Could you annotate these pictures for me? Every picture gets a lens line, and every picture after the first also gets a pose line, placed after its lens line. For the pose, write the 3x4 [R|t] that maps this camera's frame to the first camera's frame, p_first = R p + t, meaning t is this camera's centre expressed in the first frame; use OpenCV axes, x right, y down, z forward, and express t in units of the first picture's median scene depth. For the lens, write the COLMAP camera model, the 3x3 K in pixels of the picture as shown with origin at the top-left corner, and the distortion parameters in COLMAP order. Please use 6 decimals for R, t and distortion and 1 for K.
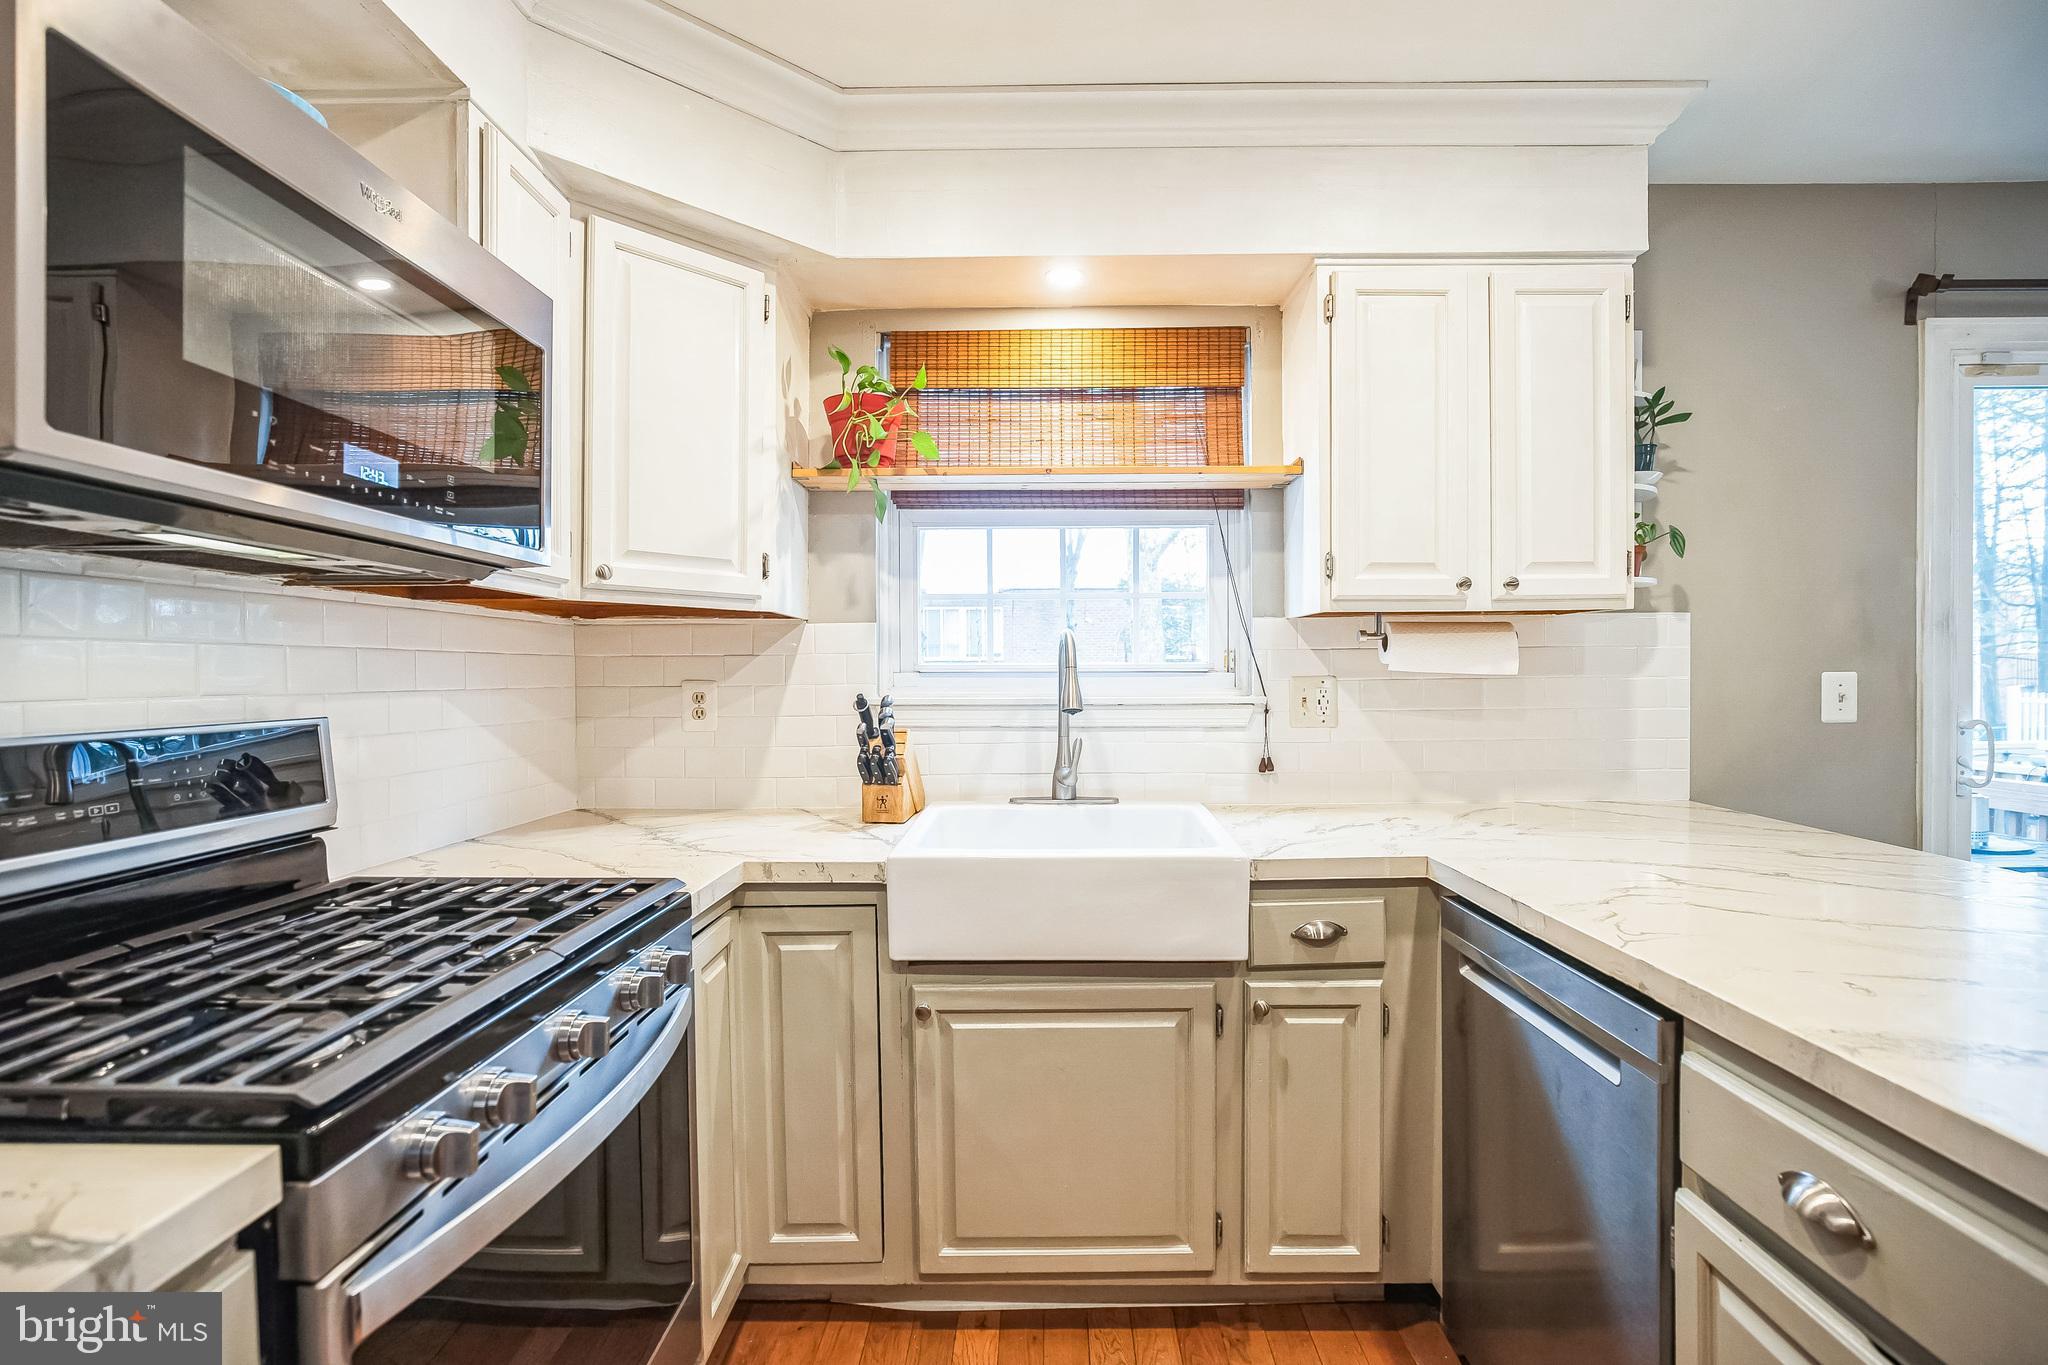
lens RADIAL K [[941.7, 0, 1029.7], [0, 941.7, 691.8], [0, 0, 1]] dist [-0.022615, -0.000386]
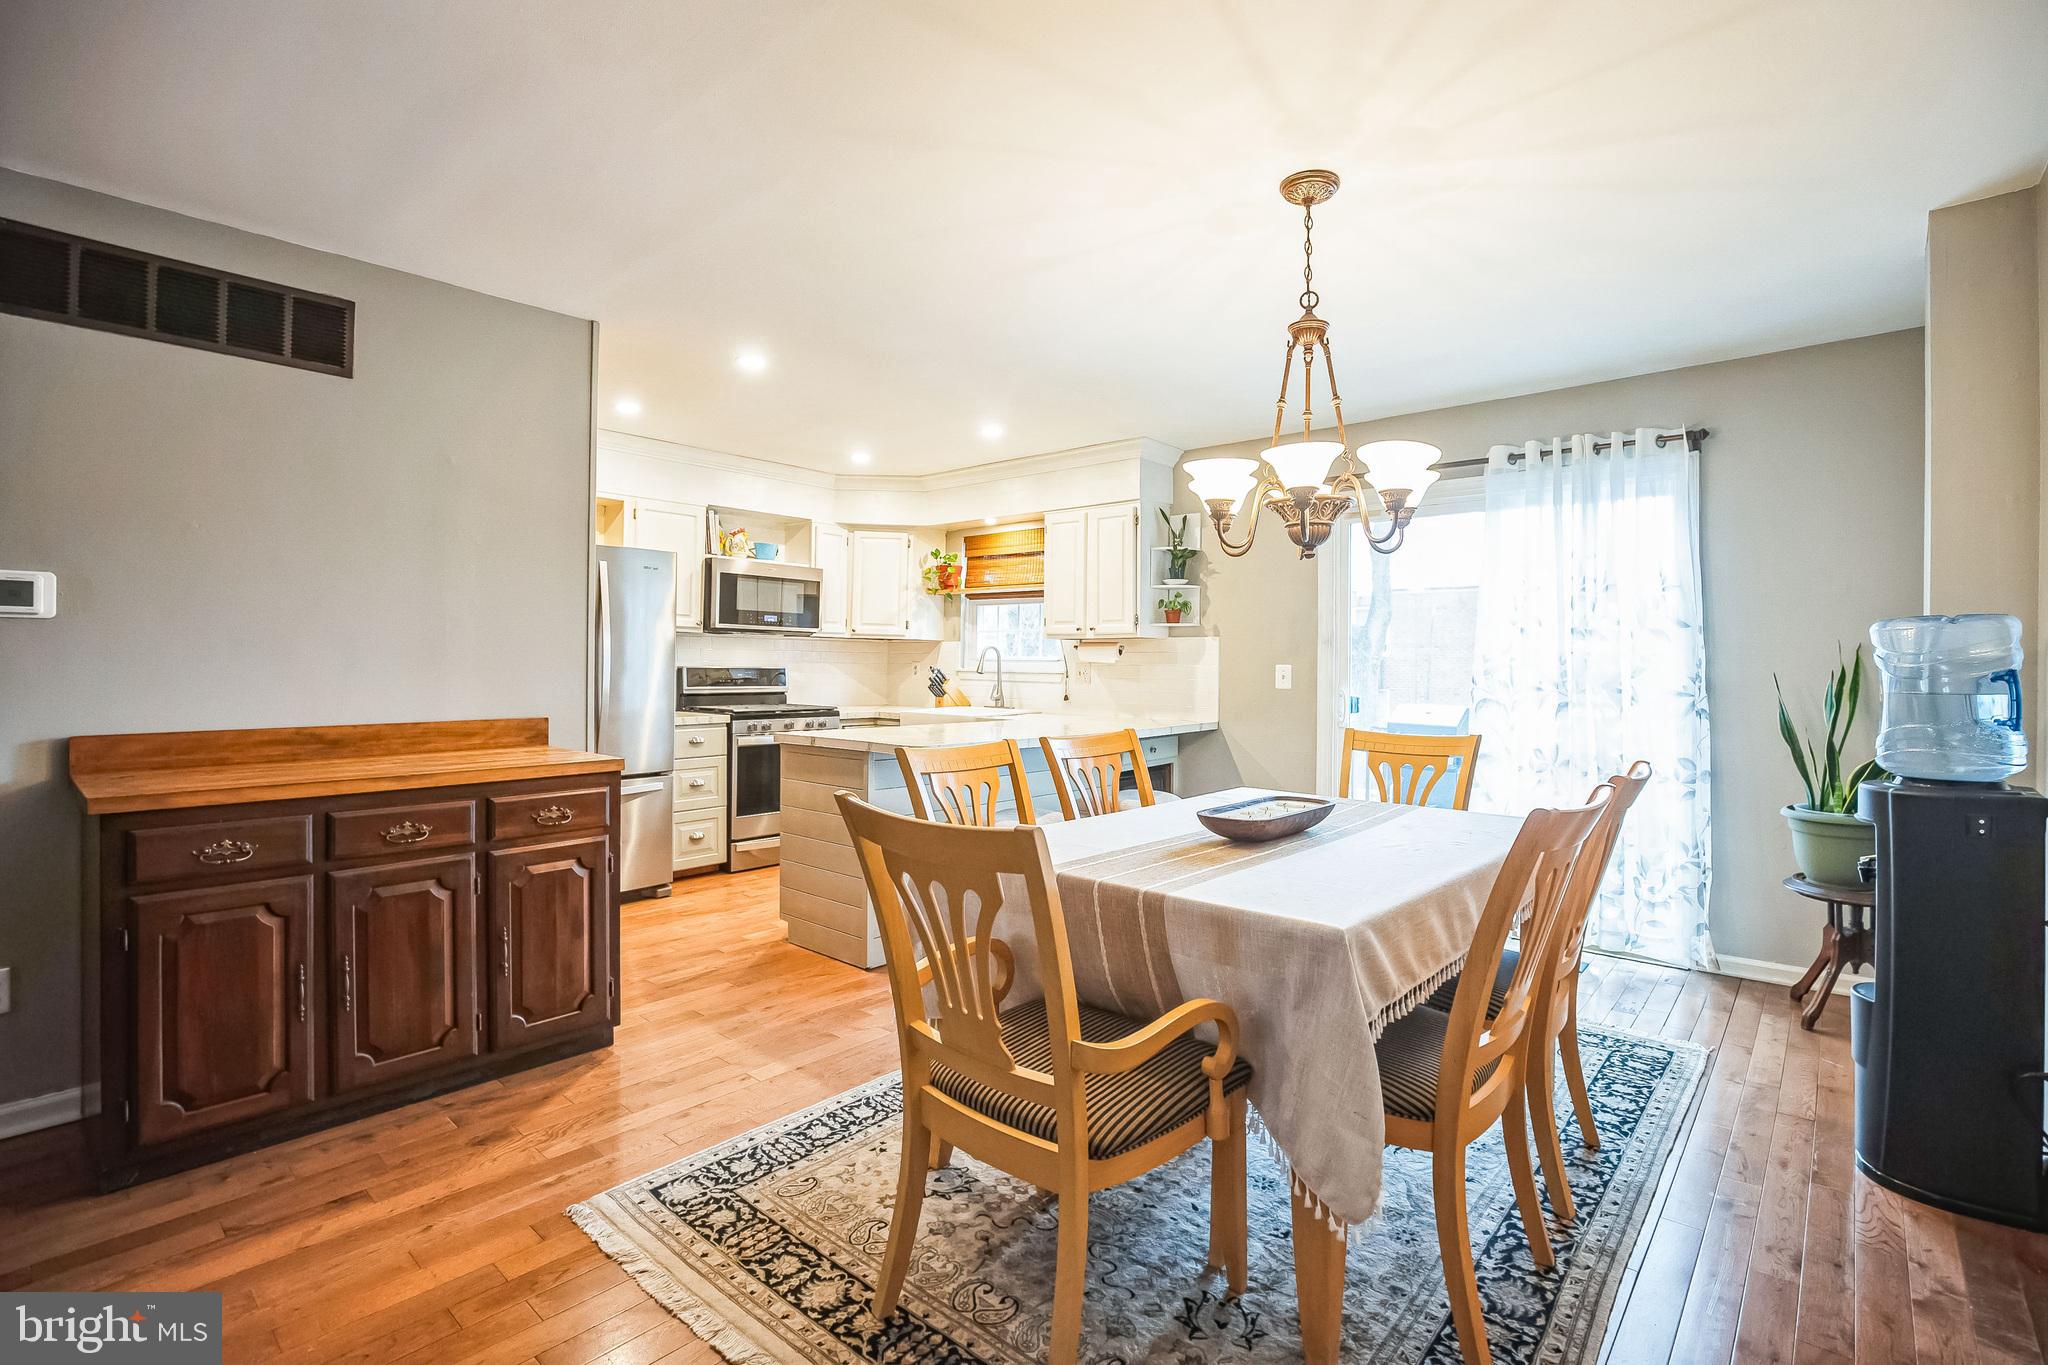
lens RADIAL K [[948.0, 0, 1025.9], [0, 948.0, 665.9], [0, 0, 1]] dist [-0.027156, 0.000080]
pose [[0.759373, 0.017506, -0.650420, 1.997859], [-0.029917, 0.999520, -0.008027, 0.017065], [0.649967, 0.025554, 0.759533, -1.103993]]
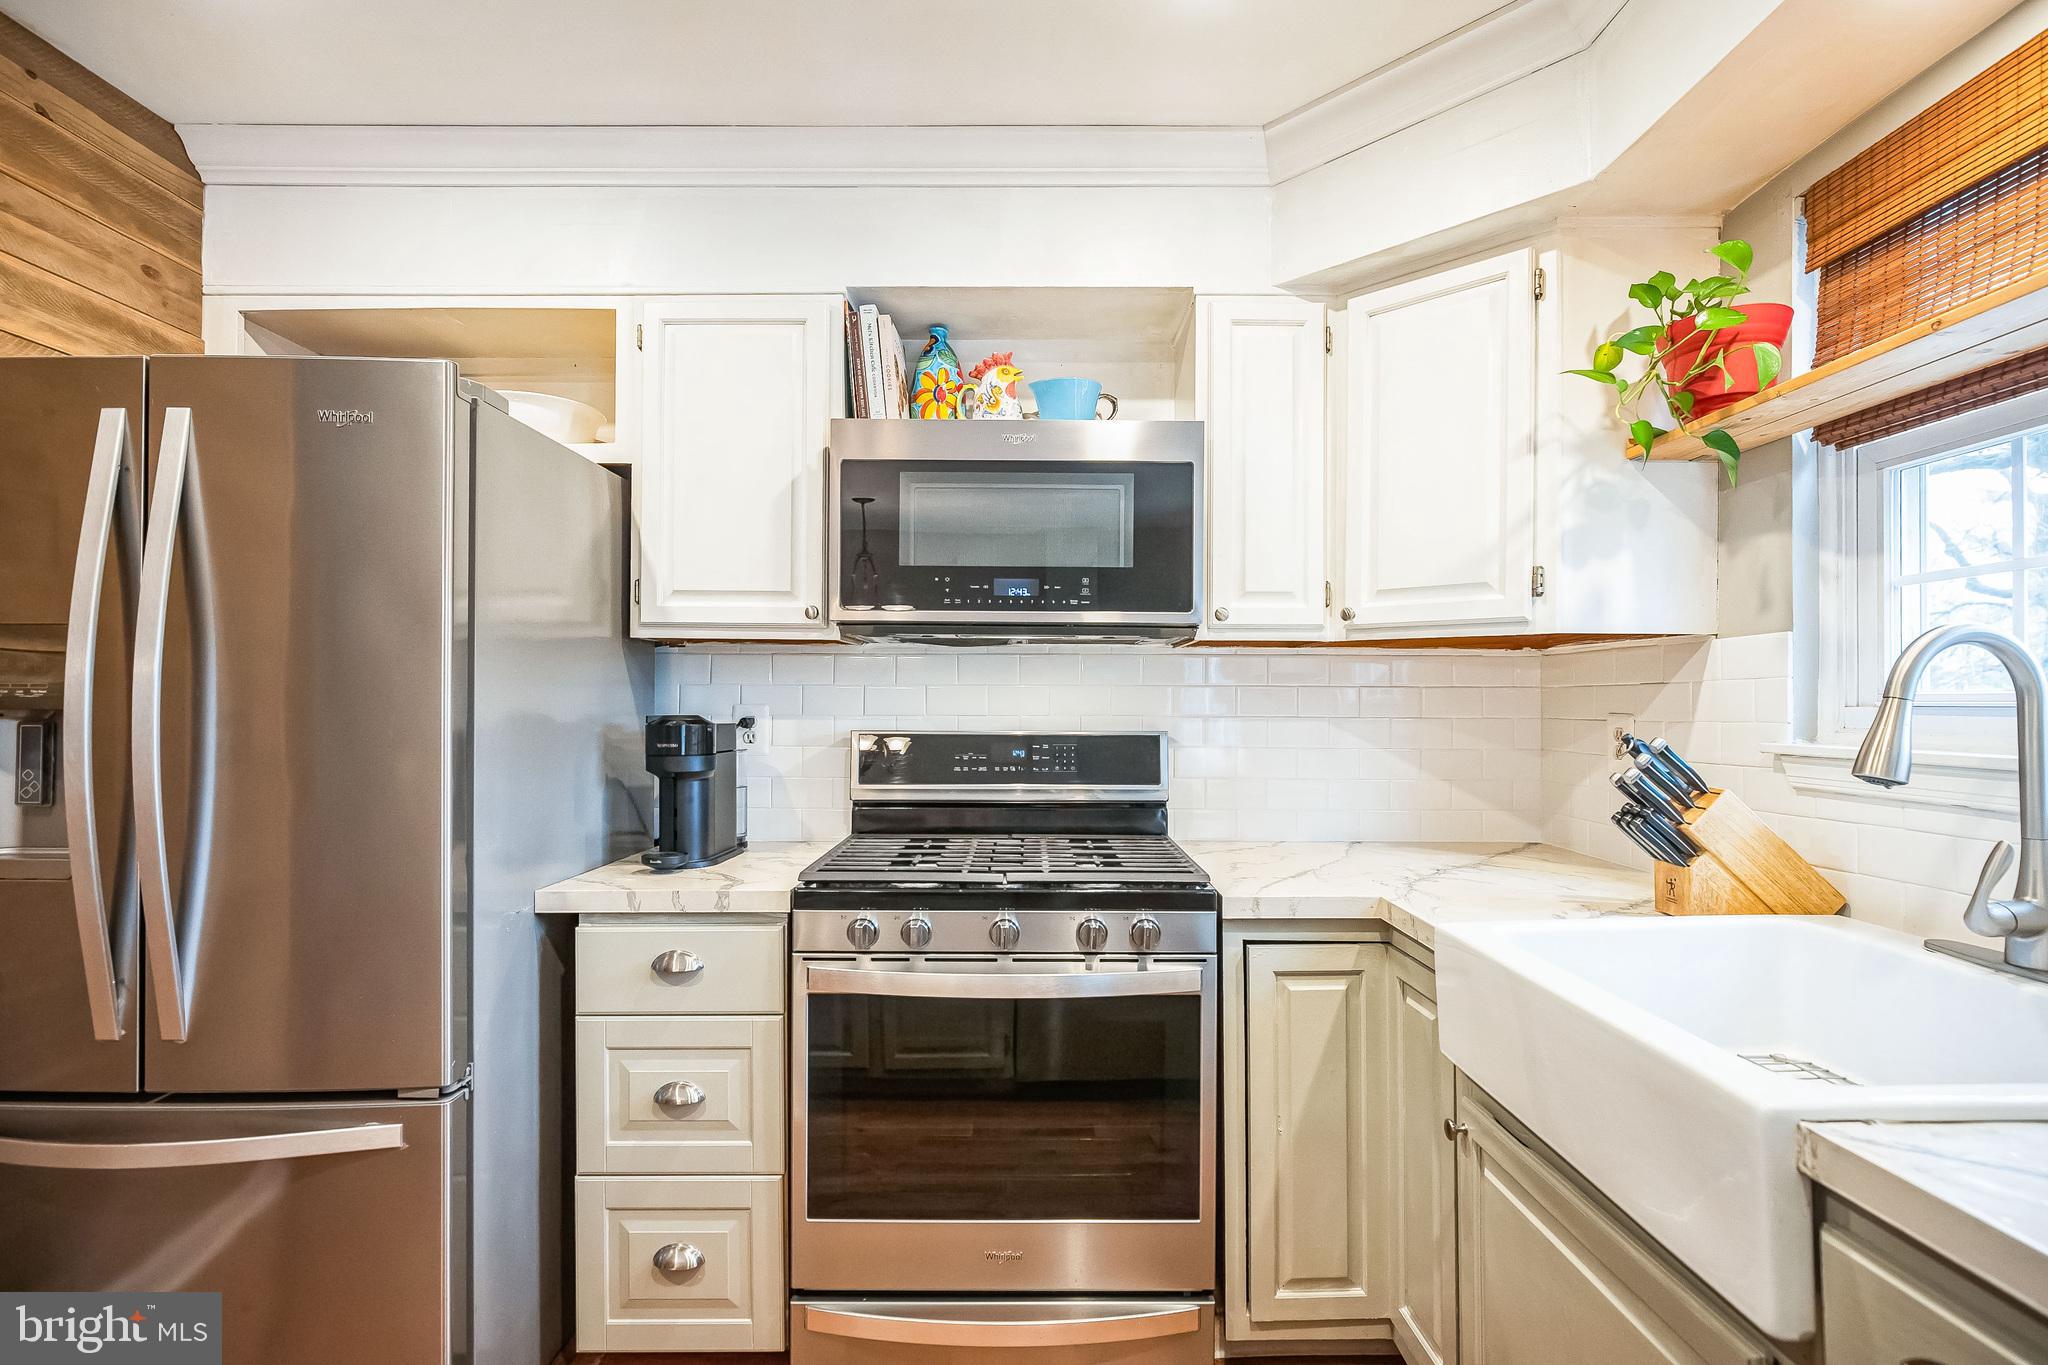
lens RADIAL K [[928.8, 0, 1032.4], [0, 928.8, 704.3], [0, 0, 1]] dist [-0.010980, 0.000465]
pose [[0.017482, 0.004065, -0.999839, 0.534365], [-0.024084, 0.999703, 0.003643, -0.012270], [0.999557, 0.024017, 0.017575, 0.498069]]
